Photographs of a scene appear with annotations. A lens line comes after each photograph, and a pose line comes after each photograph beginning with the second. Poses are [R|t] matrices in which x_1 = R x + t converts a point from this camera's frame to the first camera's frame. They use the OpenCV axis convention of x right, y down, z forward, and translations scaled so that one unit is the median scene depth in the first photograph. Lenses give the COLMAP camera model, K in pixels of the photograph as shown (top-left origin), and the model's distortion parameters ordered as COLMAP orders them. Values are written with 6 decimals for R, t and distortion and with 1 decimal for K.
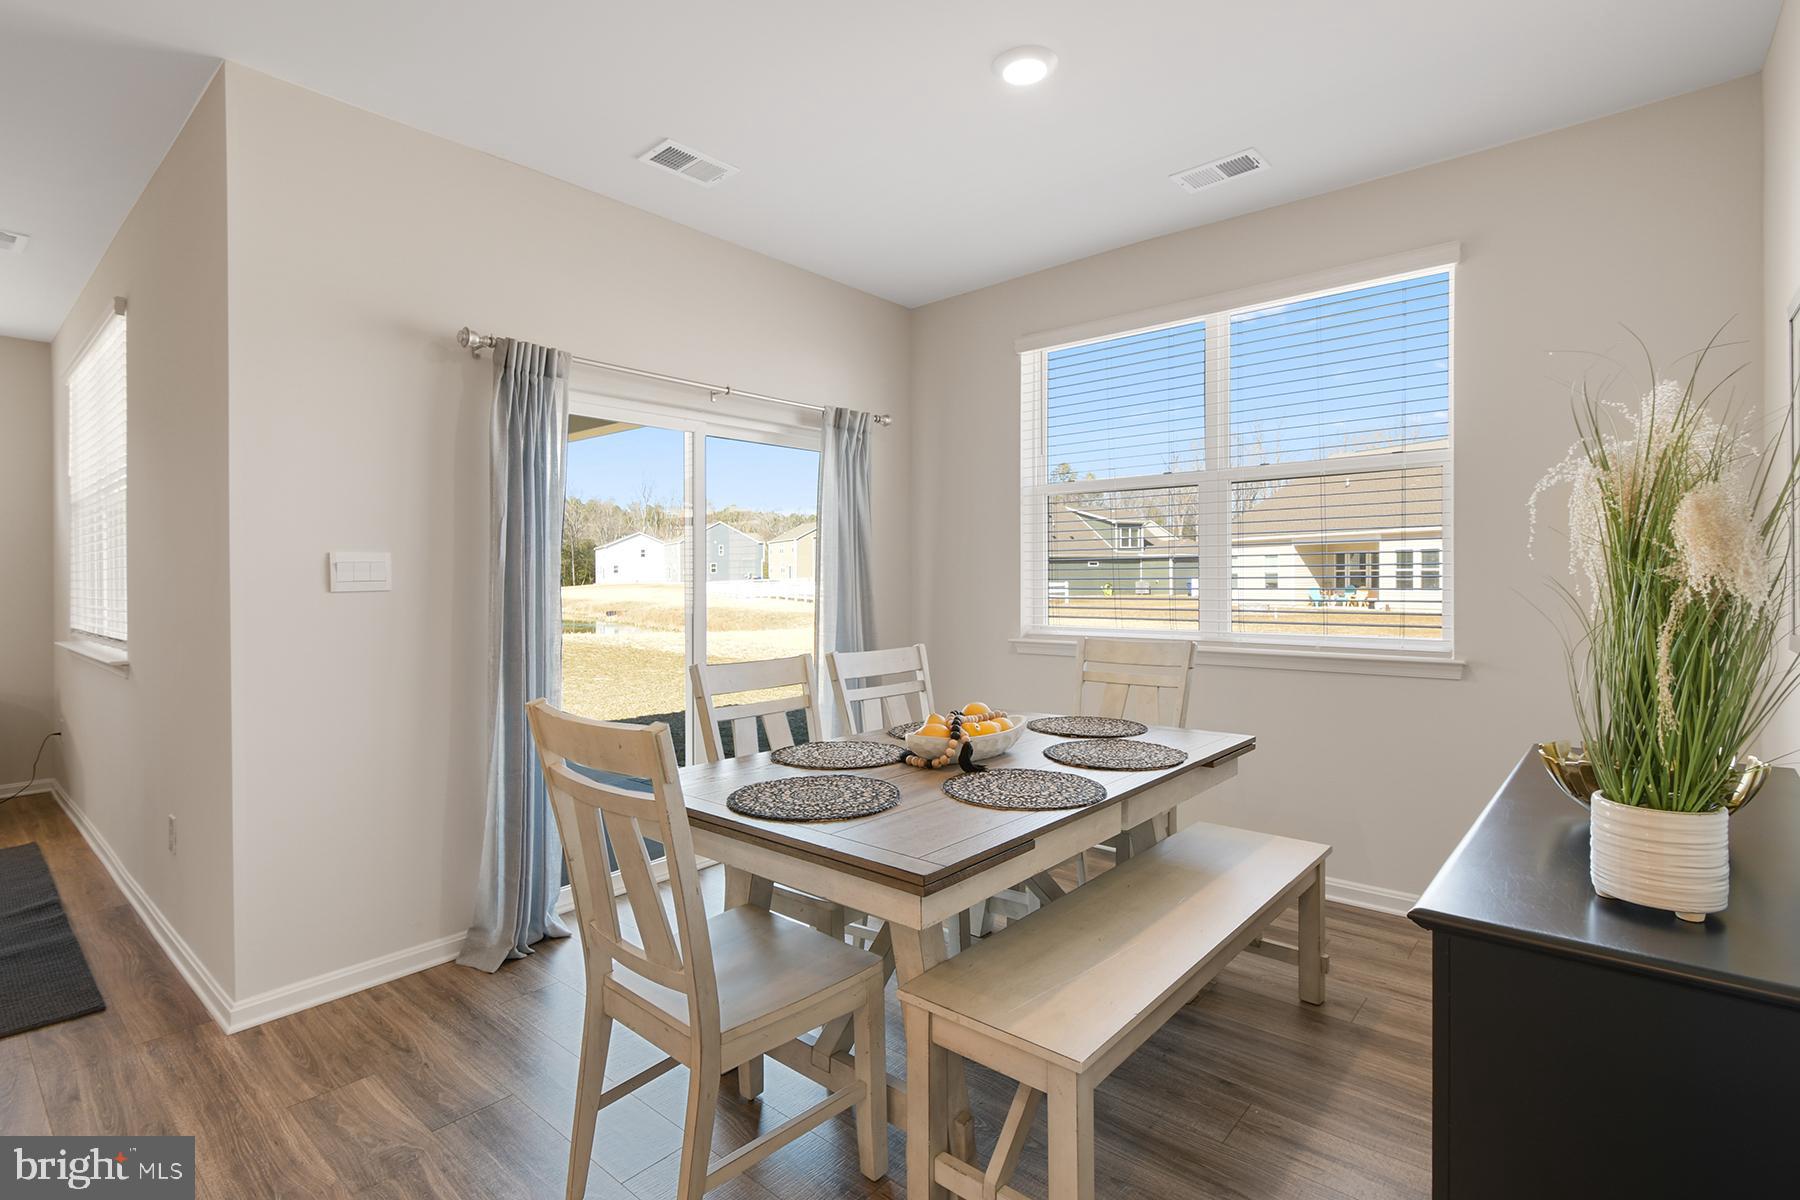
lens RADIAL K [[854.4, 0, 895.0], [0, 854.4, 570.5], [0, 0, 1]] dist [0.002706, -0.002823]
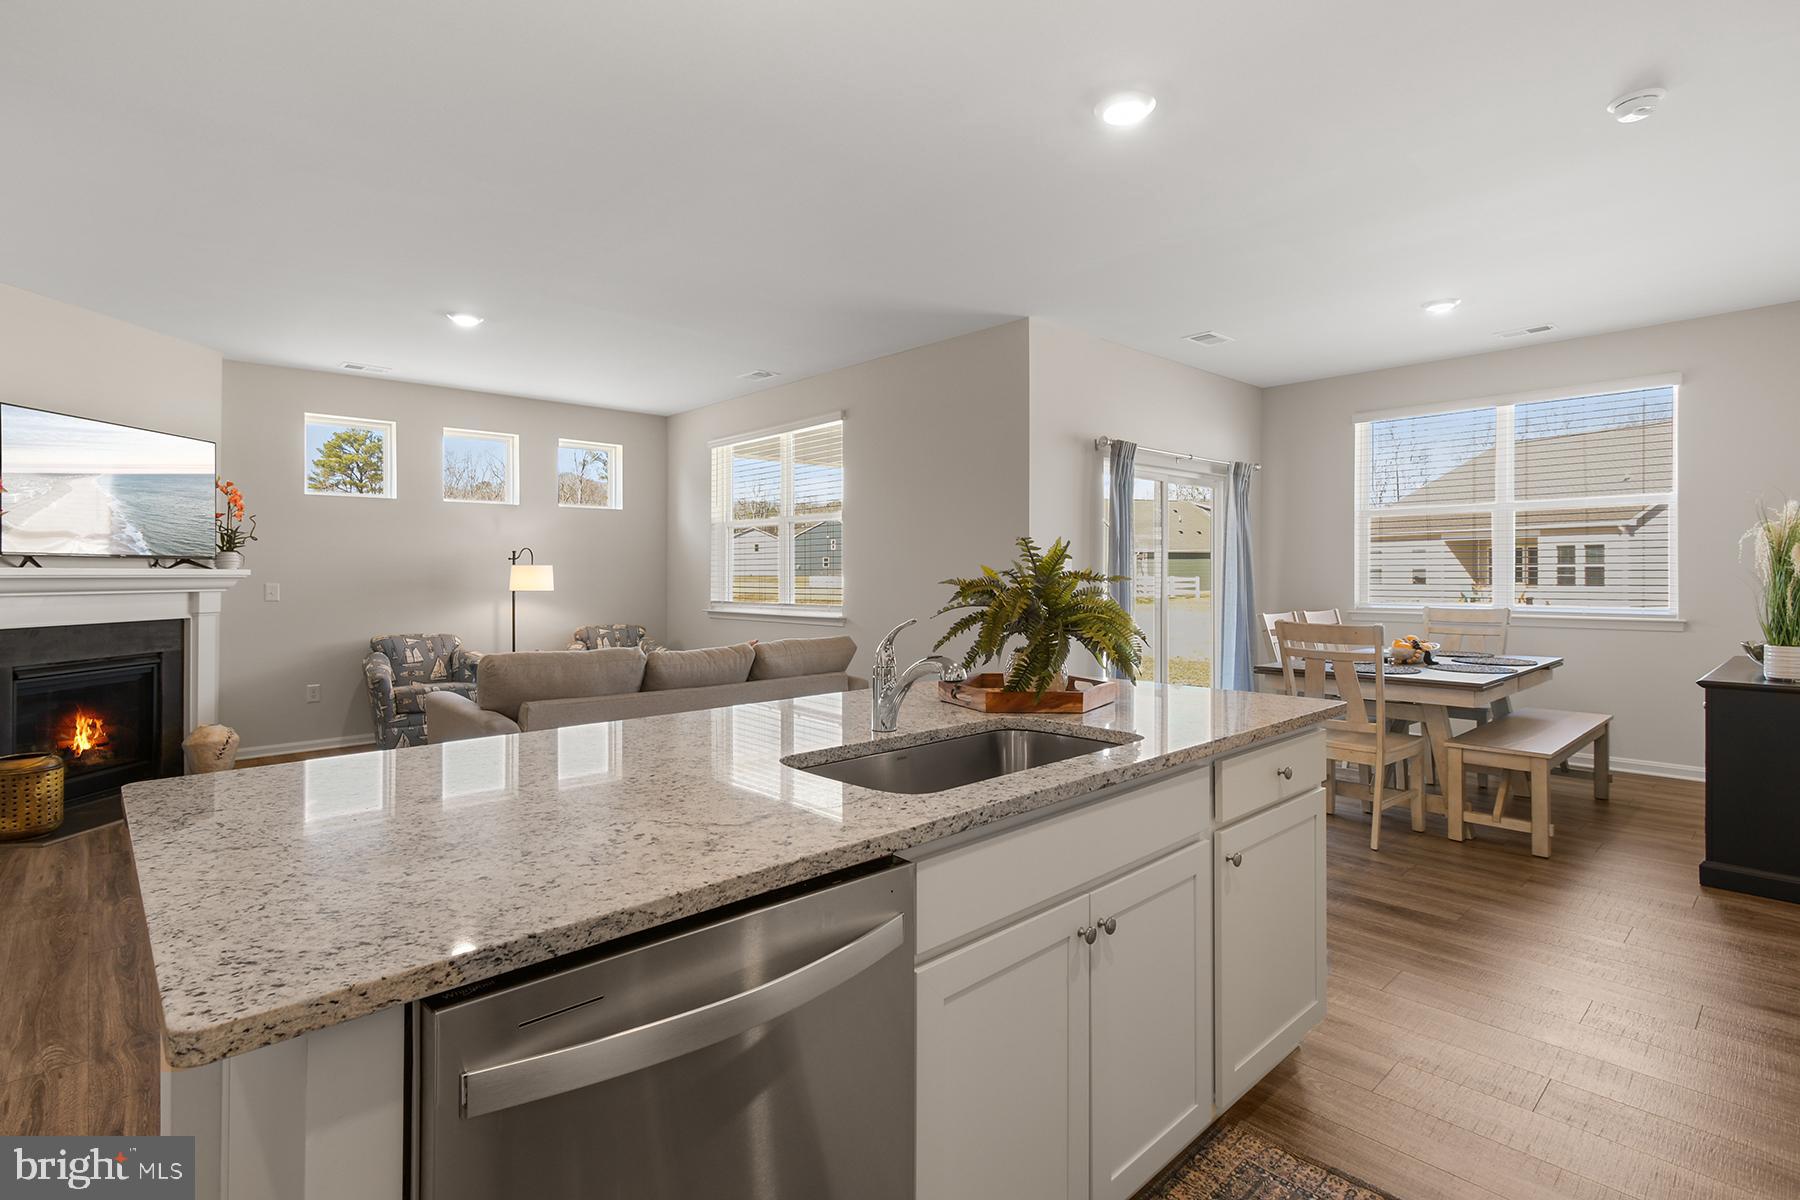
lens RADIAL K [[854.4, 0, 897.5], [0, 854.4, 560.7], [0, 0, 1]] dist [0.002706, -0.002823]
pose [[0.993161, 0.001888, -0.116739, -0.665979], [-0.002403, 0.999988, -0.004267, -0.001160], [0.116729, 0.004518, 0.993153, -0.837401]]
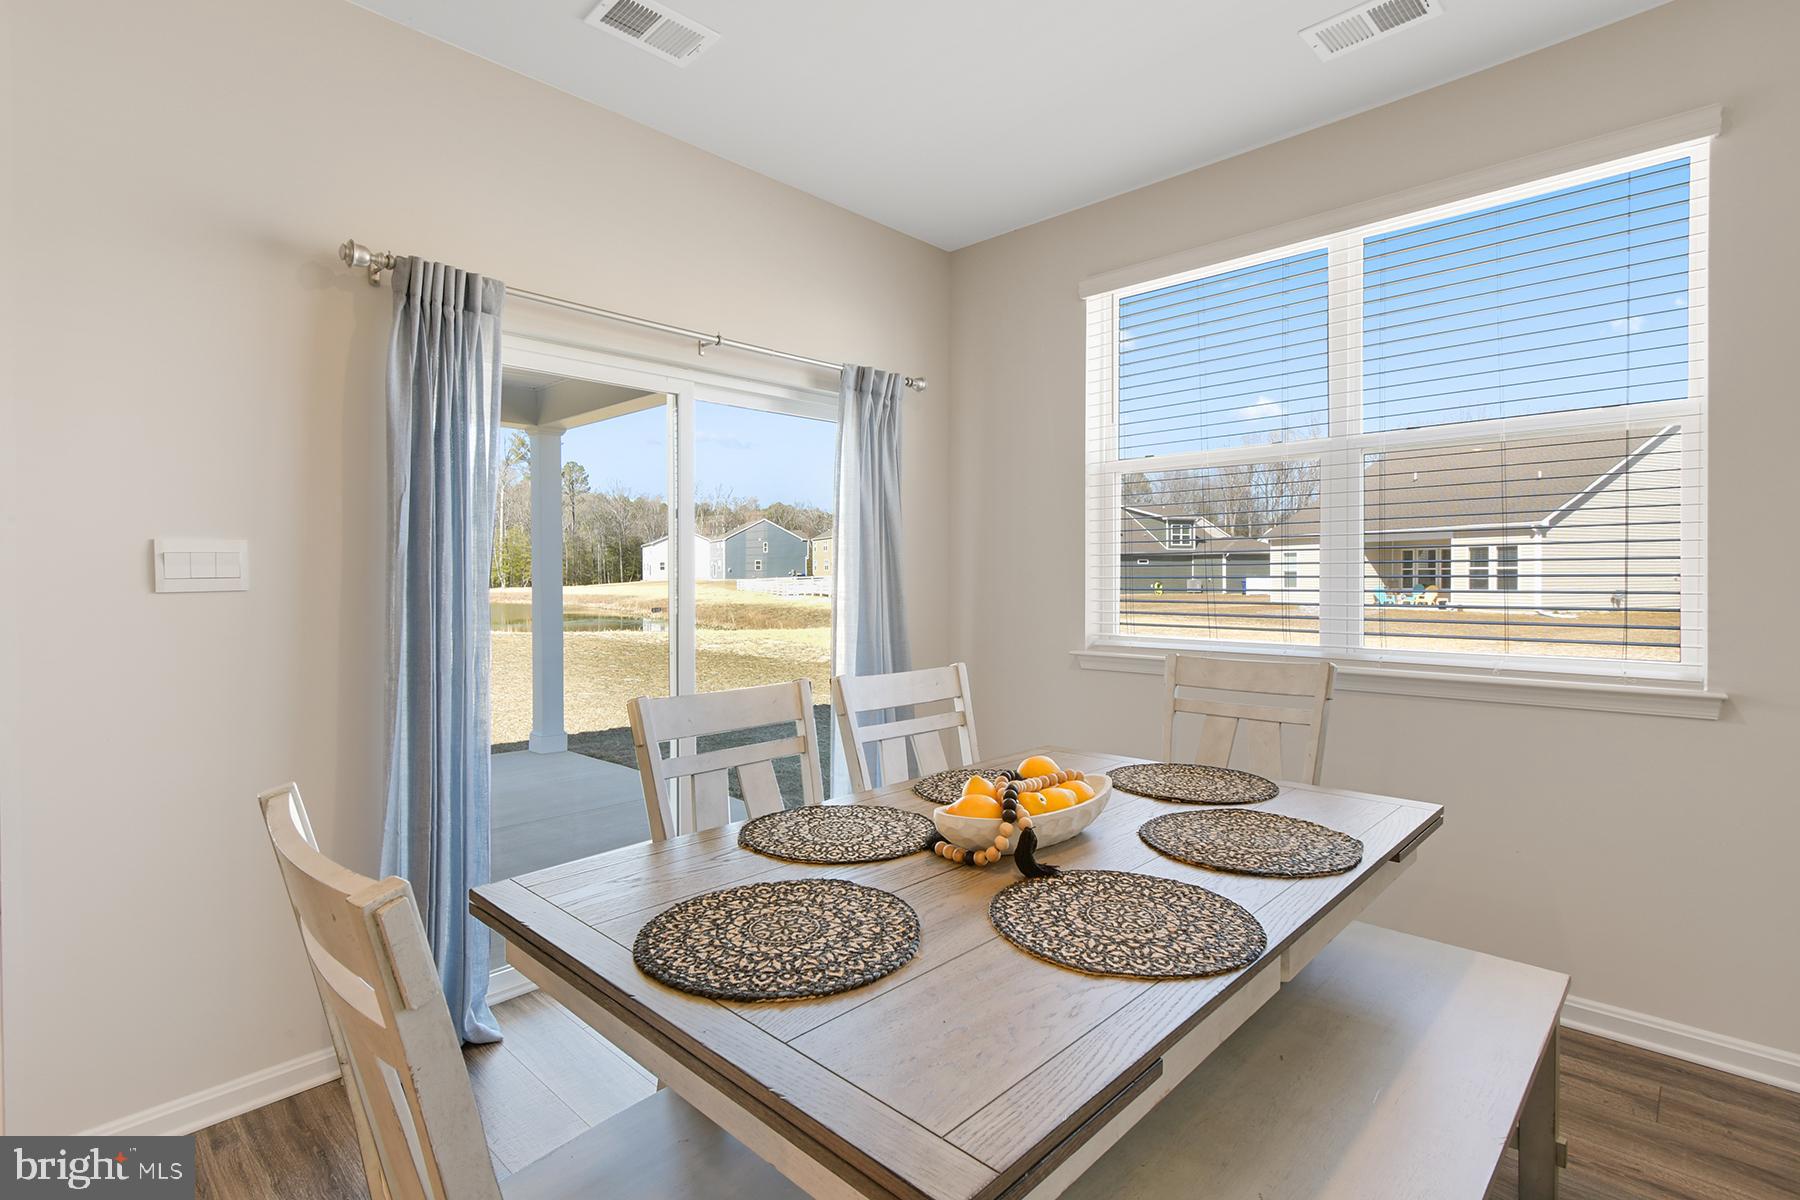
lens RADIAL K [[854.4, 0, 892.7], [0, 854.4, 569.7], [0, 0, 1]] dist [0.002706, -0.002823]
pose [[0.998479, 0.001870, -0.055105, 0.012696], [-0.001762, 0.999996, 0.002021, 0.002114], [0.055109, -0.001921, 0.998479, 0.247917]]
